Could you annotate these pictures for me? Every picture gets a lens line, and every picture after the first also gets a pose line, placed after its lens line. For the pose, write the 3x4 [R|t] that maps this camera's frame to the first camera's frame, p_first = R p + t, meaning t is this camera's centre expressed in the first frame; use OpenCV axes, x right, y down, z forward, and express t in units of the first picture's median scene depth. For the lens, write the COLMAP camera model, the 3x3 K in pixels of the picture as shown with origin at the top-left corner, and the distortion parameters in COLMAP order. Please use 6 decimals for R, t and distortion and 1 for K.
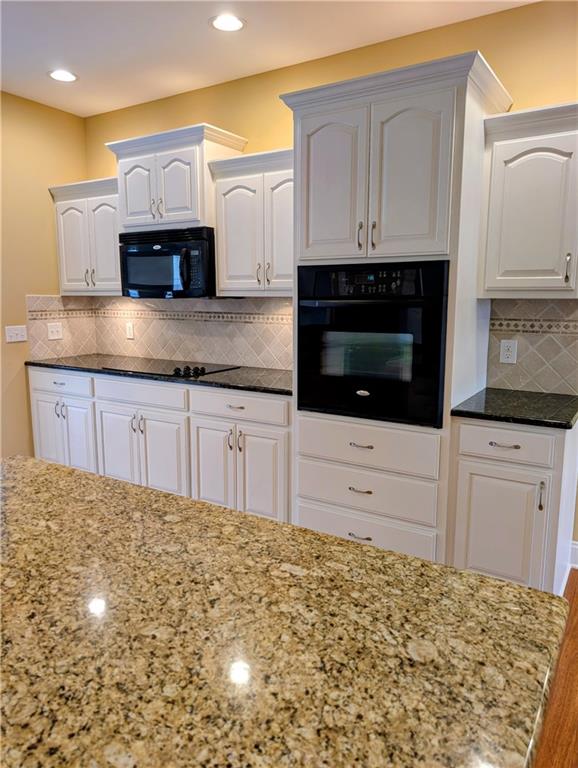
lens RADIAL K [[569.6, 0, 292.9], [0, 569.6, 387.9], [0, 0, 1]] dist [0.030582, -0.003929]
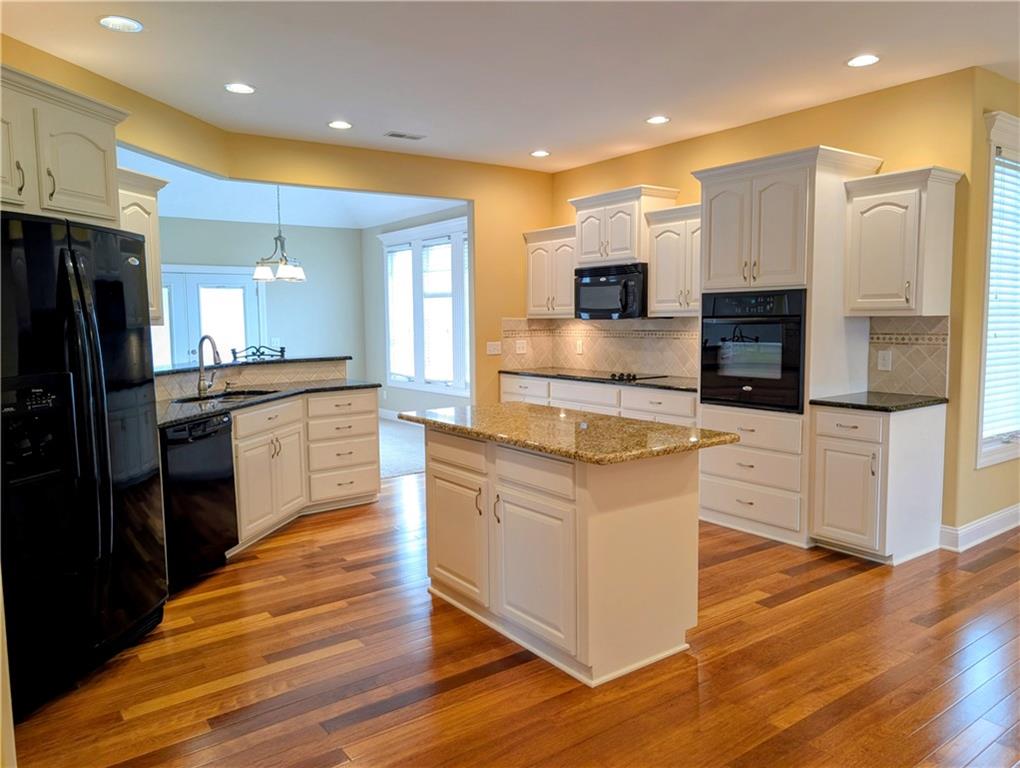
lens RADIAL K [[725.2, 0, 510.0], [0, 725.2, 384.0], [0, 0, 1]] dist [0.000249, -0.002278]
pose [[0.929219, 0.024312, -0.368730, 0.176959], [-0.050590, 0.996808, -0.061767, 0.099016], [0.366051, 0.076050, 0.927482, -0.572485]]
